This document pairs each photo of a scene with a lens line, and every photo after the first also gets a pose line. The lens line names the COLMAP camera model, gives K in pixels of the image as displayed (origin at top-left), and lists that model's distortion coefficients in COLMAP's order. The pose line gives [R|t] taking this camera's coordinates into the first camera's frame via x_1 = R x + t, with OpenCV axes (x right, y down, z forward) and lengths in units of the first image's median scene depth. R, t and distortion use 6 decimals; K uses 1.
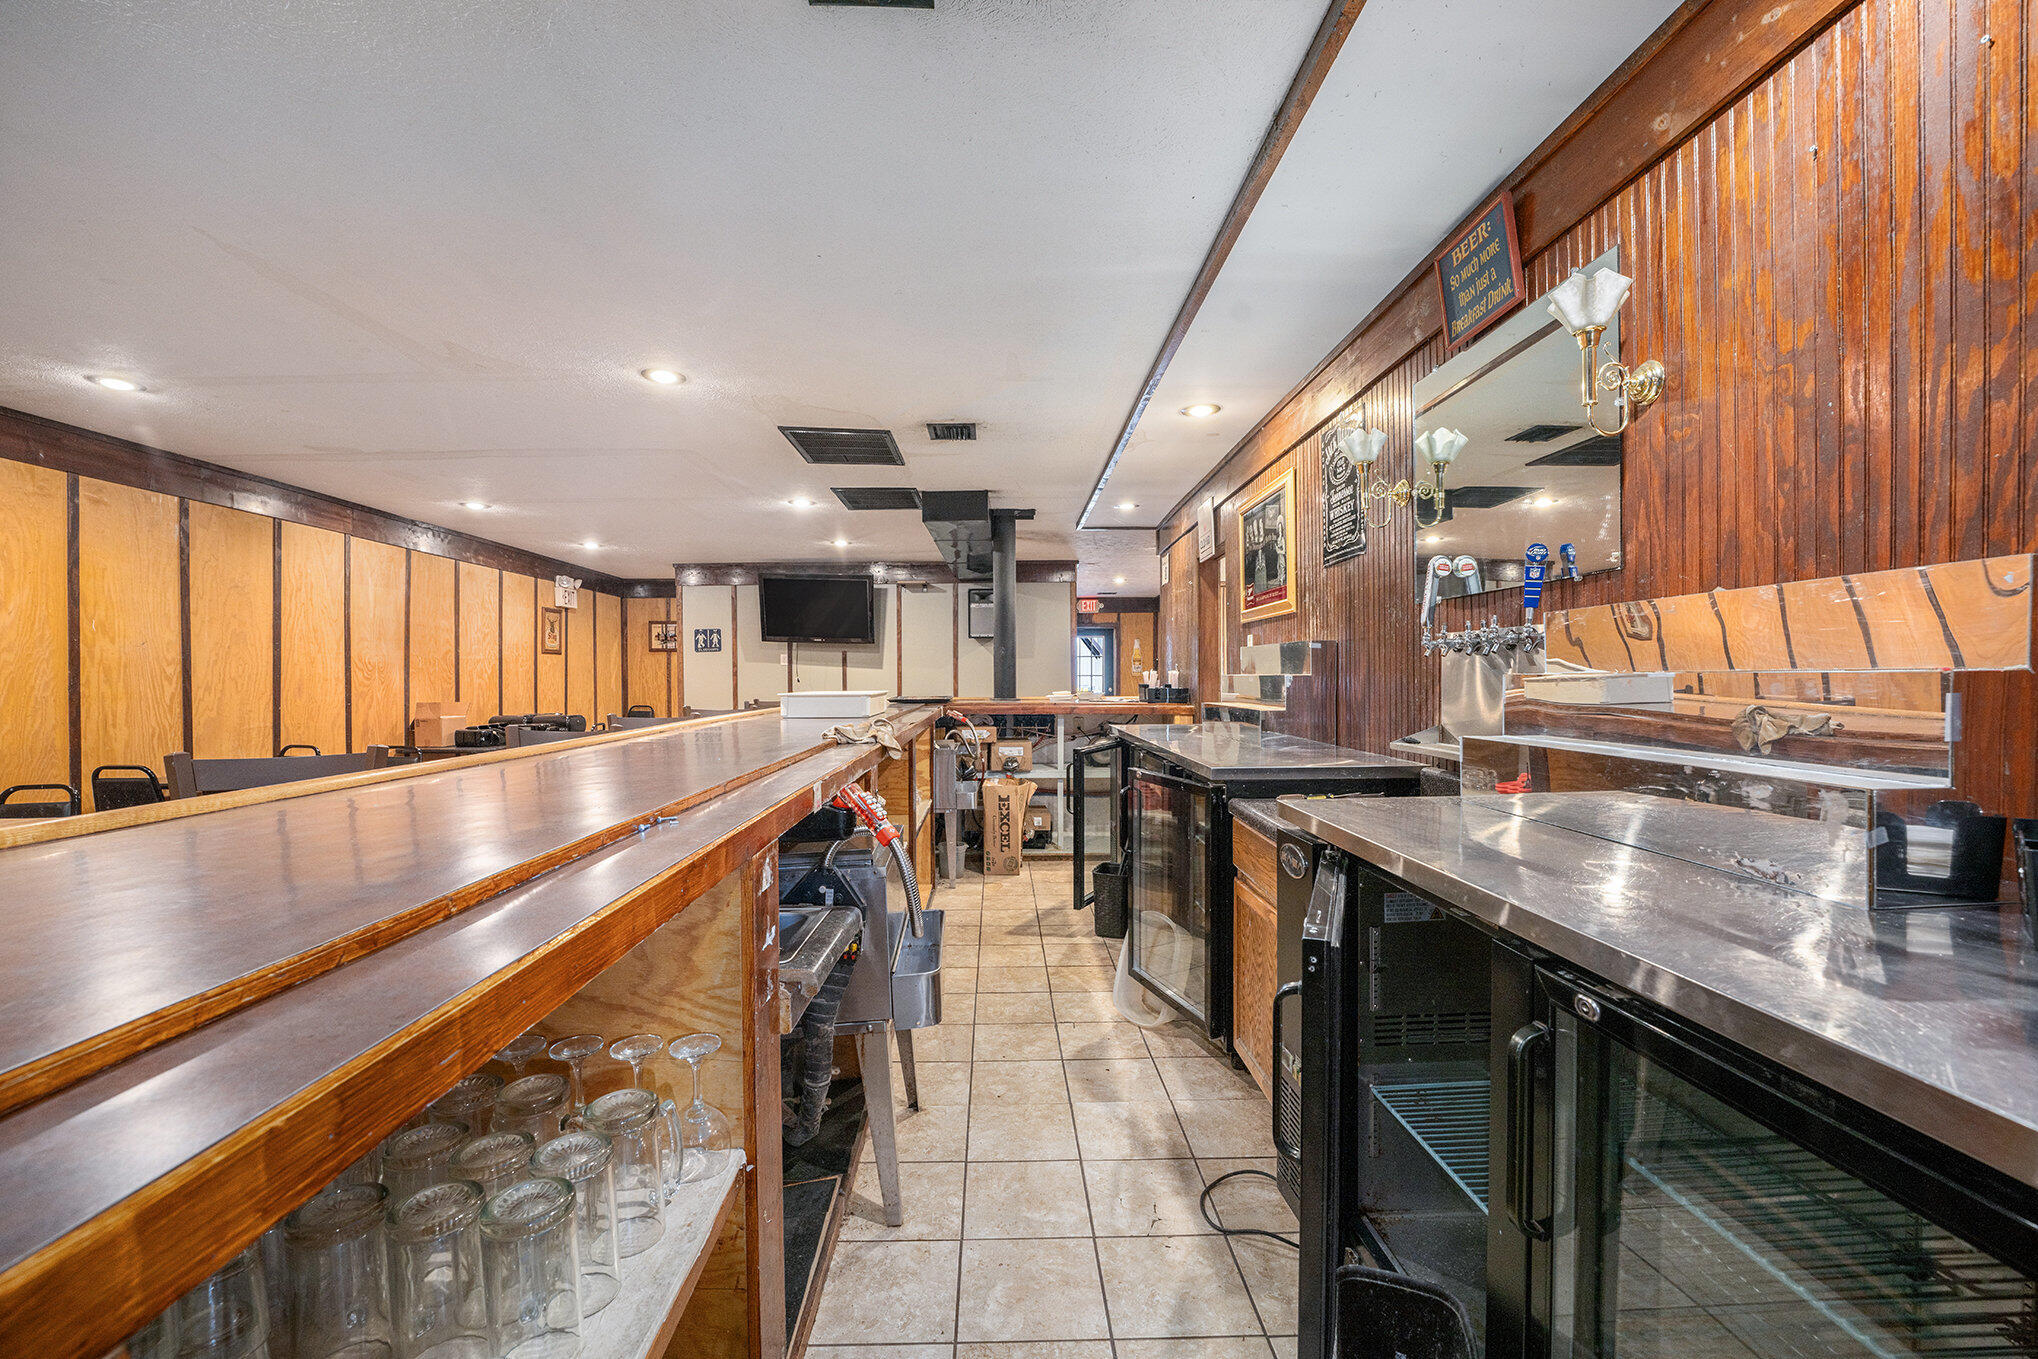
lens RADIAL K [[811.9, 0, 1019.0], [0, 811.9, 679.5], [0, 0, 1]] dist [-0.001314, 0.000050]
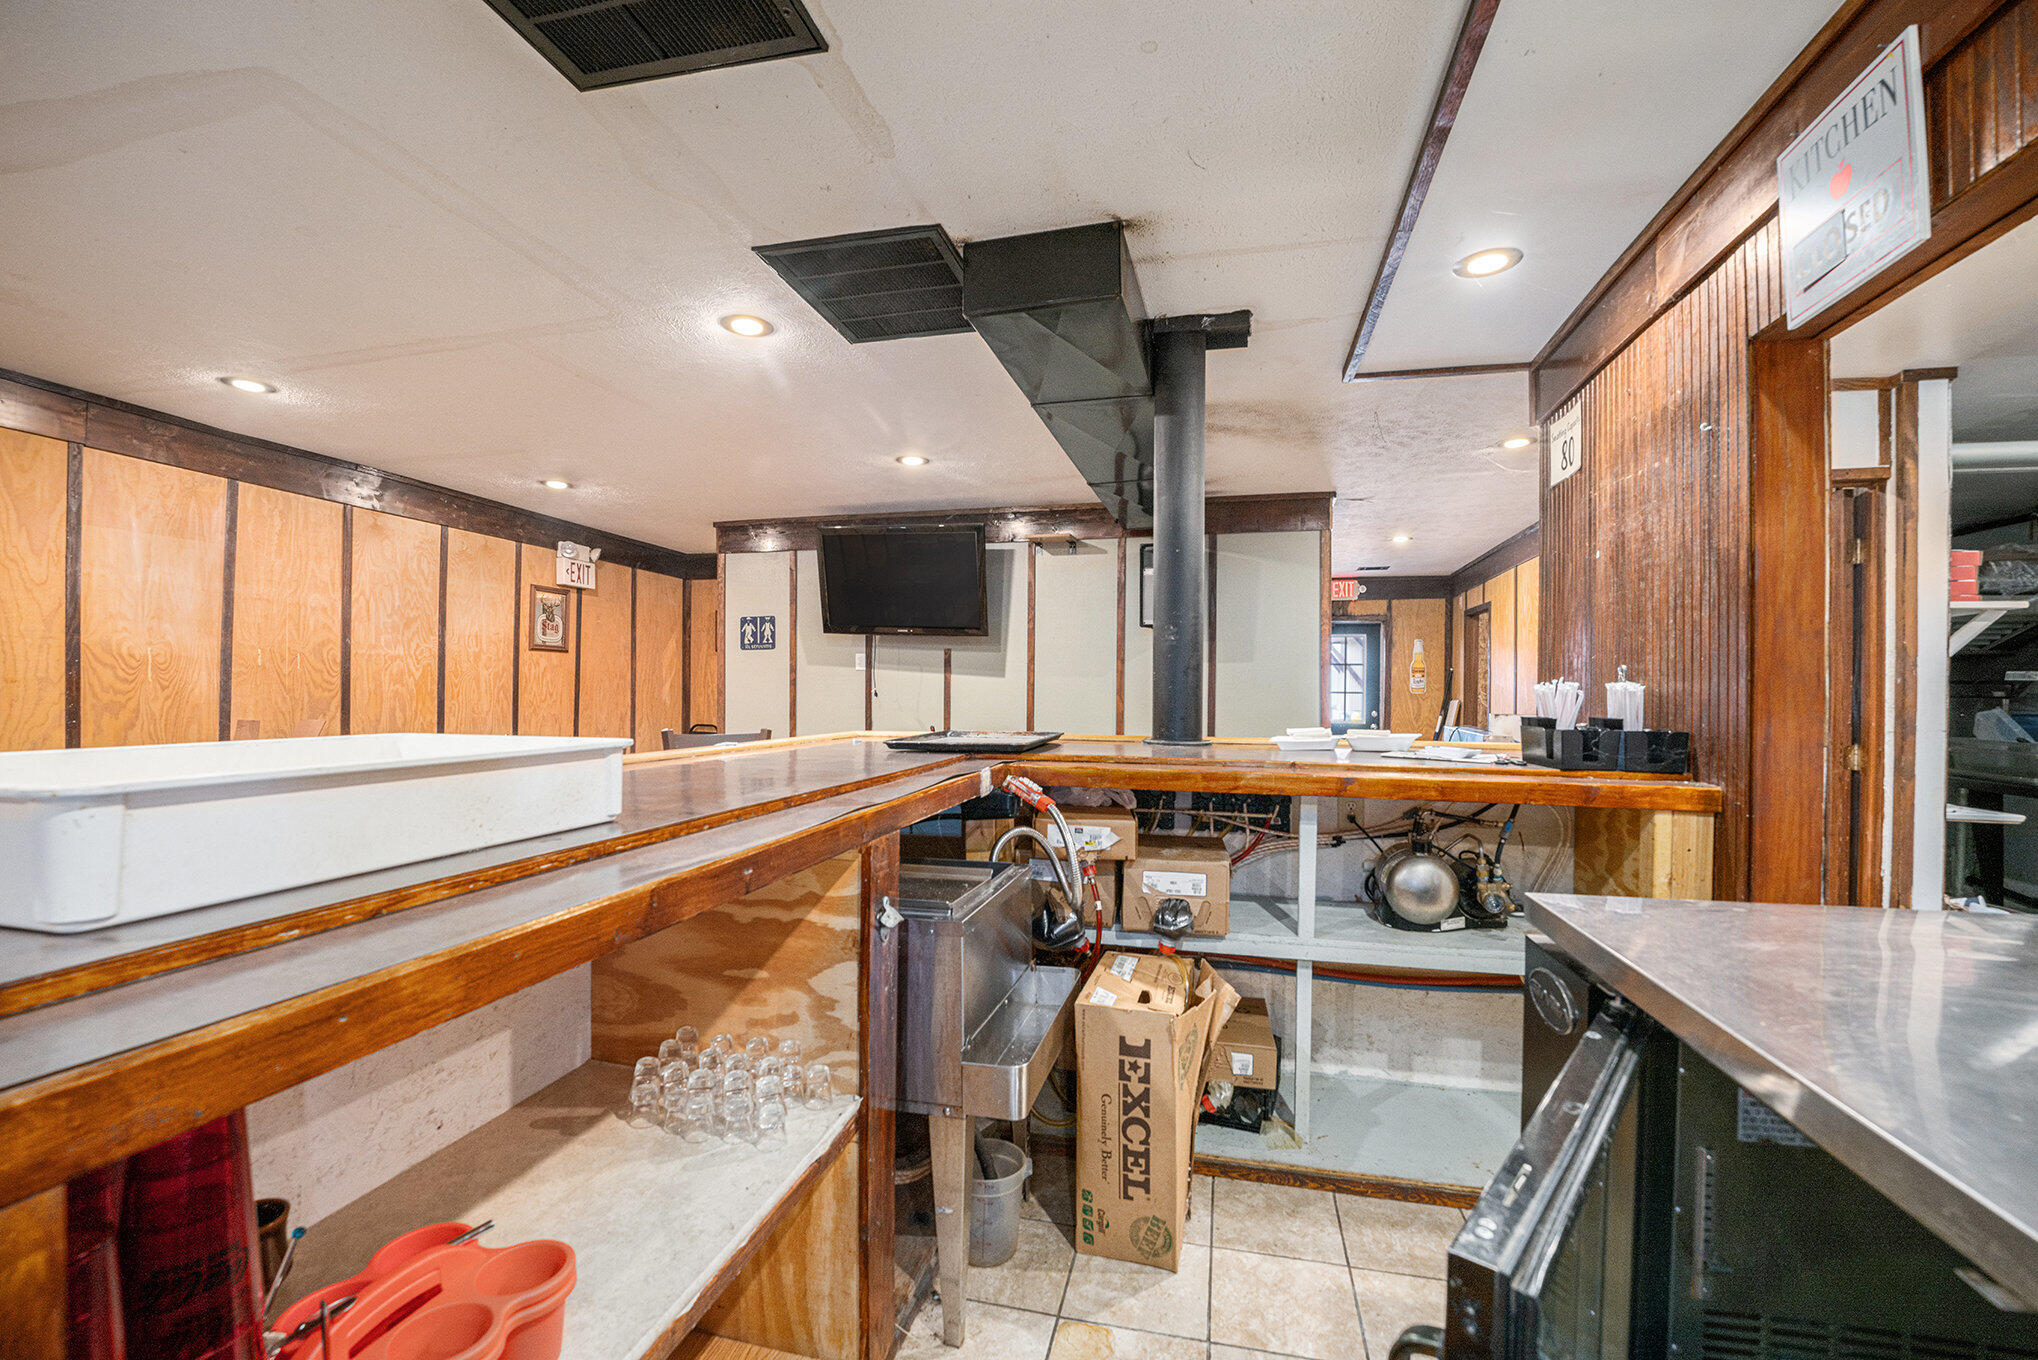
lens RADIAL K [[848.1, 0, 1019.0], [0, 848.1, 680.0], [0, 0, 1]] dist [-0.023374, 0.000489]
pose [[0.965405, 0.011225, -0.260512, 0.016556], [-0.015622, 0.999768, -0.014813, -0.001650], [0.260285, 0.018370, 0.965357, 0.418292]]
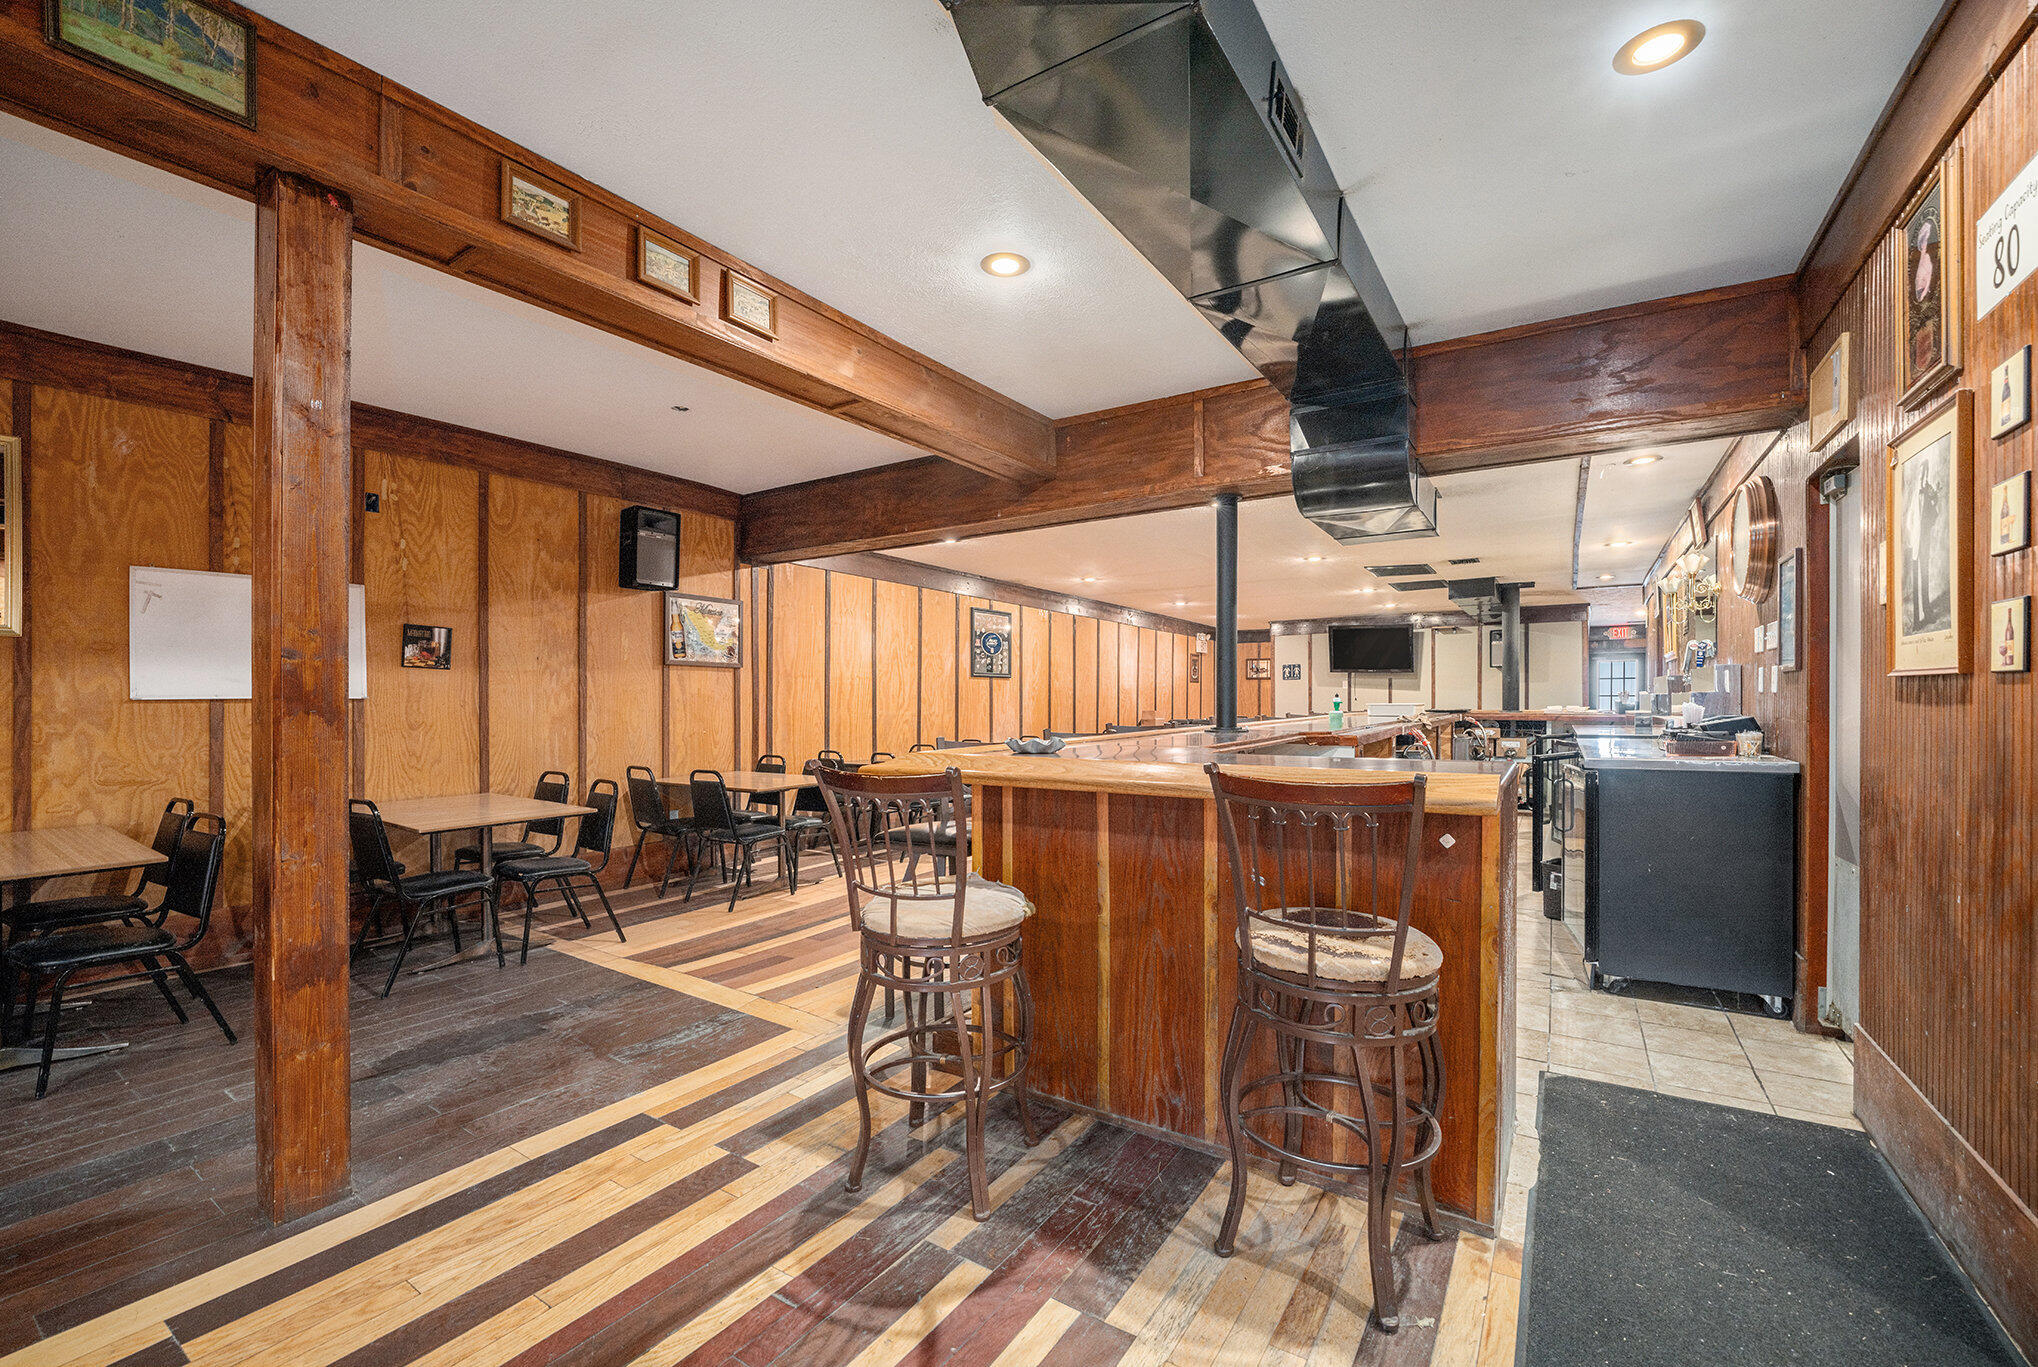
lens RADIAL K [[848.1, 0, 1019.0], [0, 848.1, 683.5], [0, 0, 1]] dist [-0.023374, 0.000489]
pose [[0.822449, -0.010327, -0.568746, 0.094932], [-0.001707, 0.999786, -0.020623, 0.005678], [0.568837, 0.017932, 0.822255, -0.621419]]
